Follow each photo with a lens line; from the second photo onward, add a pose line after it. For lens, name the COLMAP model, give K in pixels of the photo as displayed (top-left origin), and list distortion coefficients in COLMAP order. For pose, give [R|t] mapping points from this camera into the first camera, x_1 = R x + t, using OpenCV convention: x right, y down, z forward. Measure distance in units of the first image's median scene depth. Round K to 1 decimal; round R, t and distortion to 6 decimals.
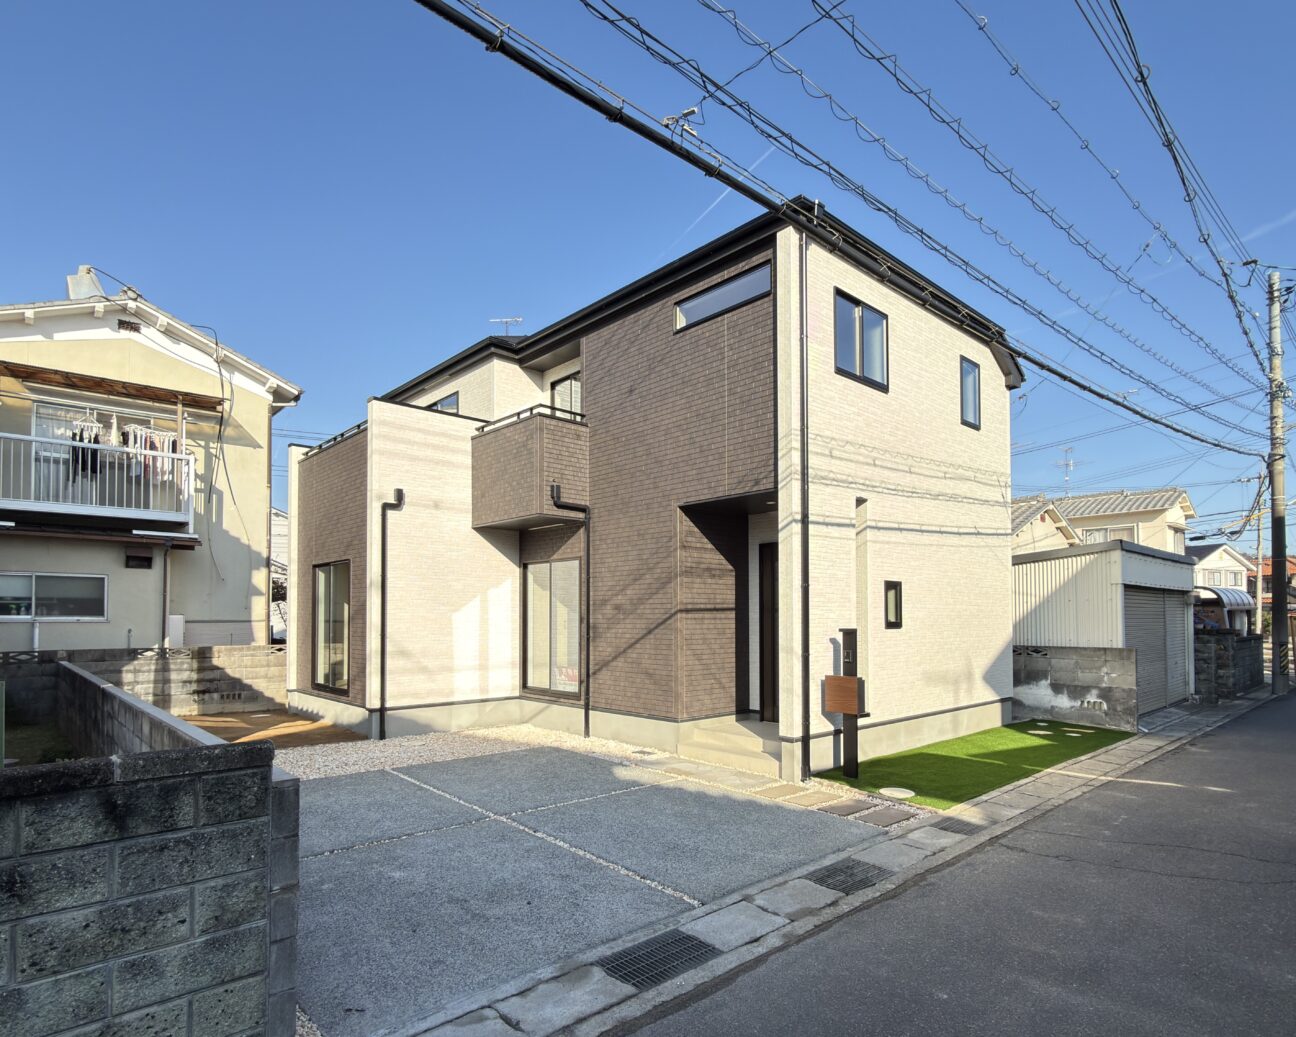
lens RADIAL K [[736.1, 0, 651.6], [0, 736.1, 602.7], [0, 0, 1]] dist [0.001522, 0.000489]
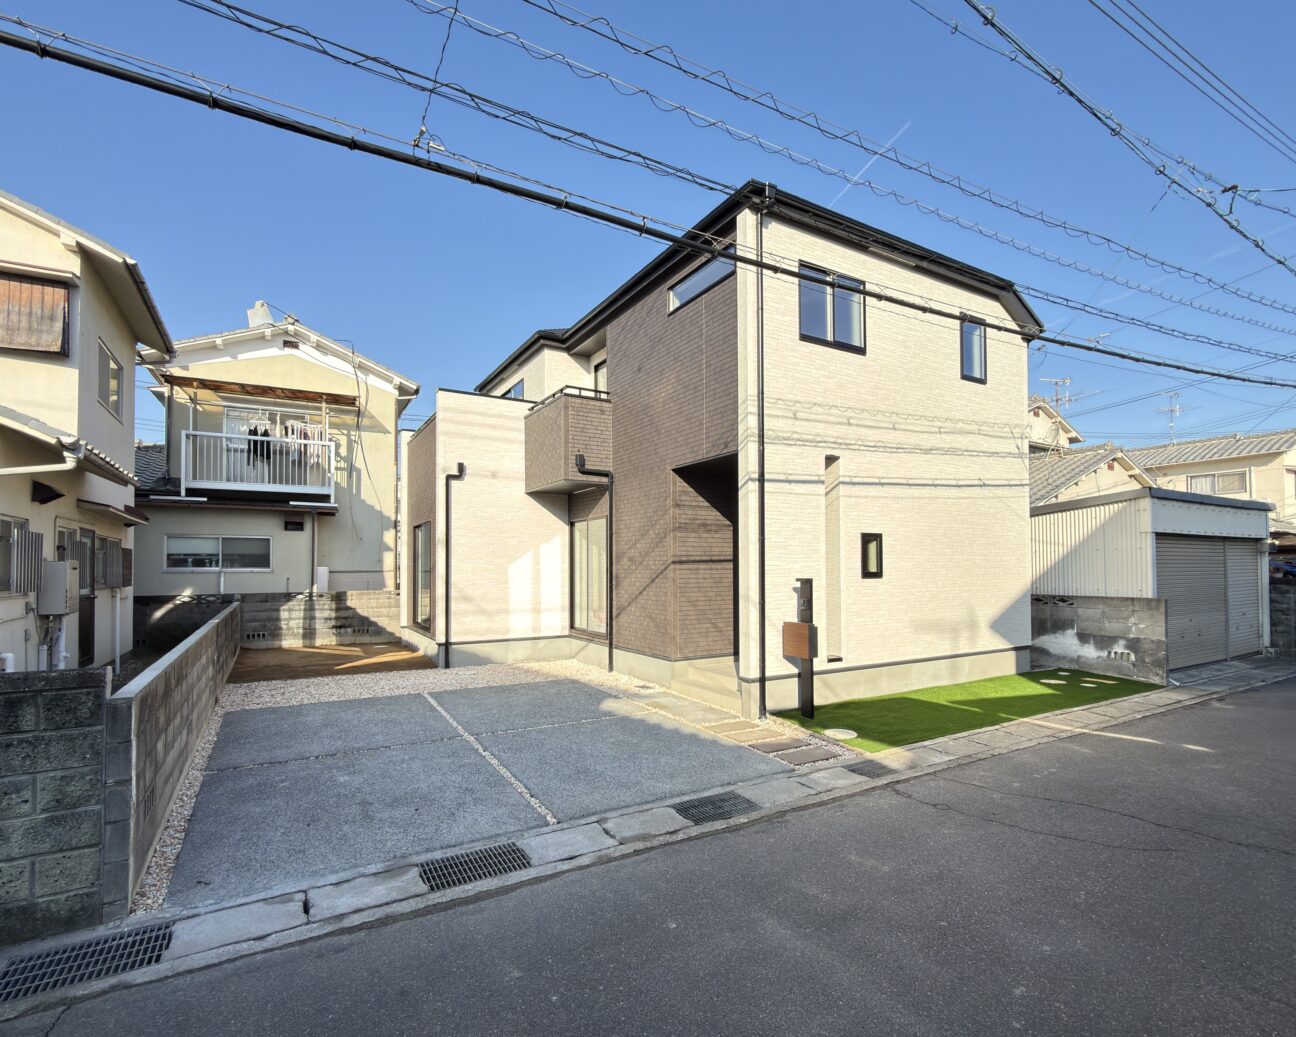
lens RADIAL K [[643.6, 0, 647.4], [0, 643.6, 556.8], [0, 0, 1]] dist [0.001753, -0.001040]
pose [[0.977182, -0.006007, -0.212317, 0.185305], [0.006994, 0.999968, 0.003898, -0.001268], [0.212287, -0.005294, 0.977193, 0.027798]]
